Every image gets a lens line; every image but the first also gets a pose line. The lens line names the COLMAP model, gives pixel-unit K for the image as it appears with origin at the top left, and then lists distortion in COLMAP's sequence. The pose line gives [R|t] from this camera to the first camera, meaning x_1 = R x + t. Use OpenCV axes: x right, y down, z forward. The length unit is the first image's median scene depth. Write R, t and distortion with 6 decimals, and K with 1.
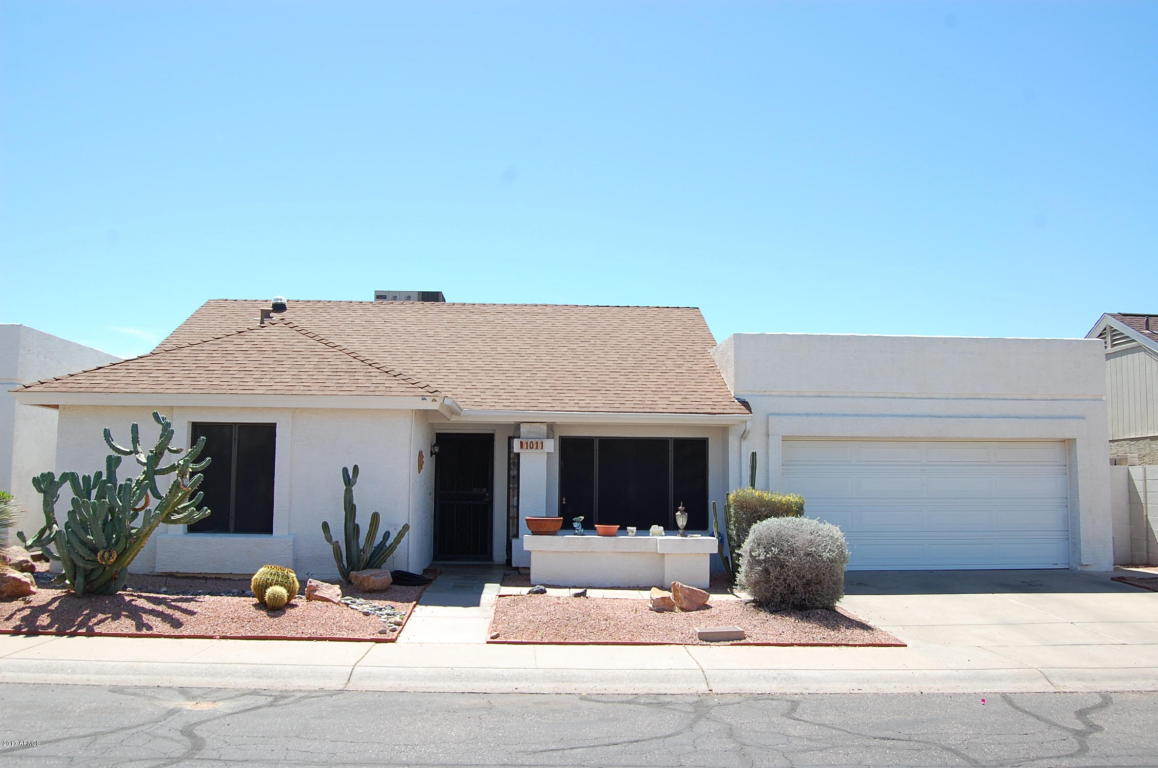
lens RADIAL K [[993.3, 0, 579.3], [0, 993.3, 377.7], [0, 0, 1]] dist [-0.066695, 0.012847]
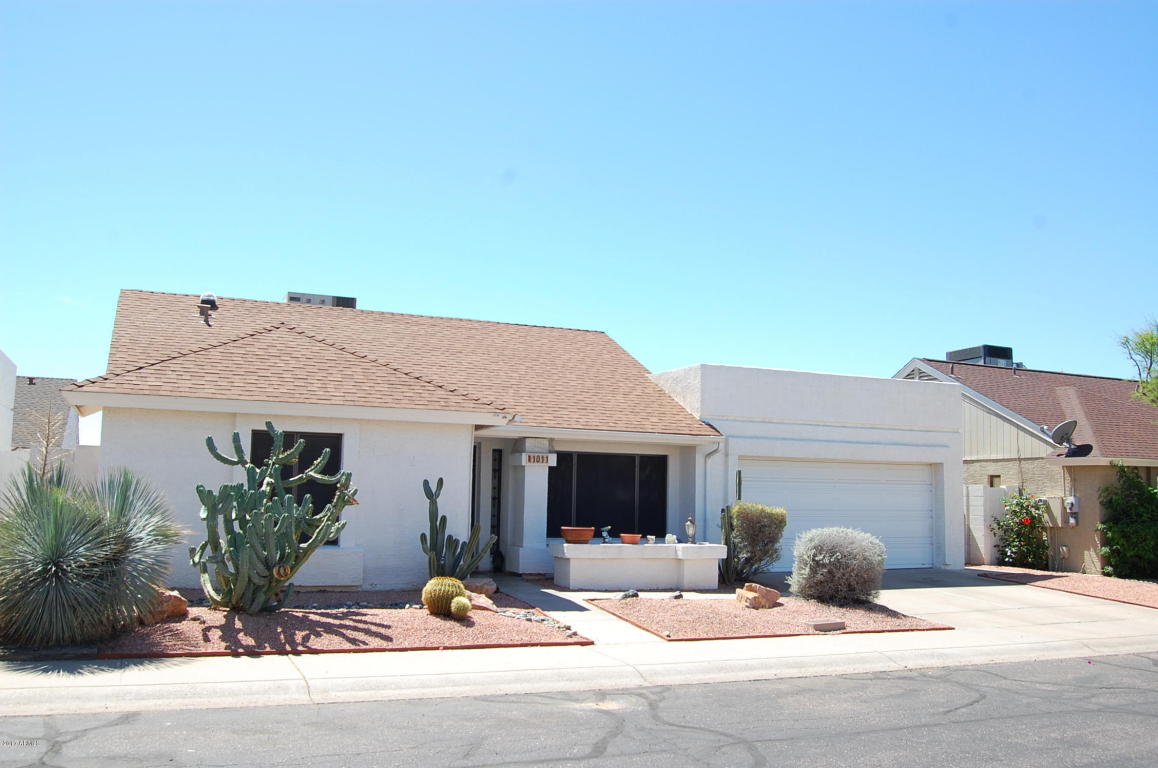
lens RADIAL K [[993.3, 0, 582.1], [0, 993.3, 390.4], [0, 0, 1]] dist [-0.066695, 0.012847]
pose [[0.935632, 0.045701, 0.350007, -0.378193], [-0.048692, 0.998814, -0.000253, -0.007703], [-0.349604, -0.016806, 0.936747, -0.011500]]
